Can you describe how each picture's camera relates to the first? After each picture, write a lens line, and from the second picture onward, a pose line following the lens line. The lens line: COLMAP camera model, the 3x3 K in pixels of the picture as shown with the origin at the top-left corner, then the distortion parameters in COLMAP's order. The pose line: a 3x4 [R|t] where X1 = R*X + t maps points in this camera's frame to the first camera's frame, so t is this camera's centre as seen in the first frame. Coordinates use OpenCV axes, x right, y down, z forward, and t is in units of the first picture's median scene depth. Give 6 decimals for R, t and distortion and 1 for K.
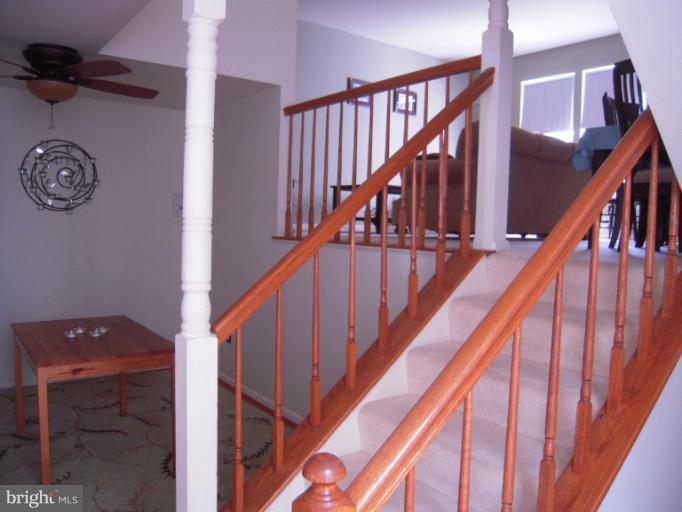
lens RADIAL K [[571.1, 0, 338.4], [0, 571.1, 255.3], [0, 0, 1]] dist [-0.085564, 0.005474]
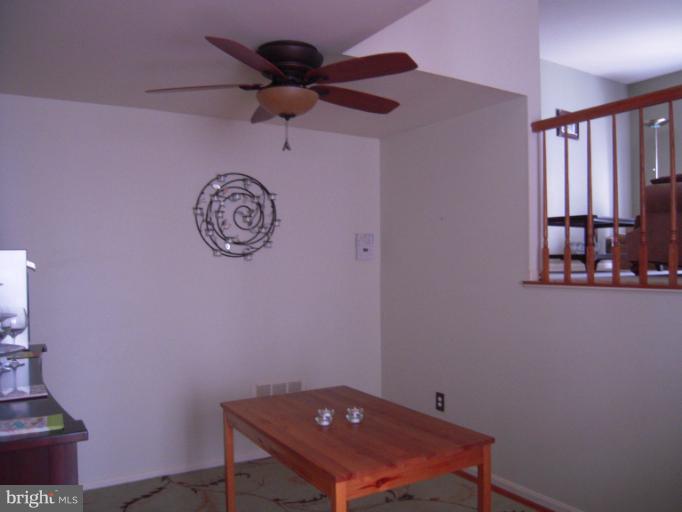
lens RADIAL K [[571.1, 0, 343.9], [0, 571.1, 257.3], [0, 0, 1]] dist [-0.085564, 0.005474]
pose [[0.996018, -0.033008, -0.082814, -0.273553], [0.027415, 0.997323, -0.067790, -0.017169], [0.084829, 0.065249, 0.994257, 0.167156]]
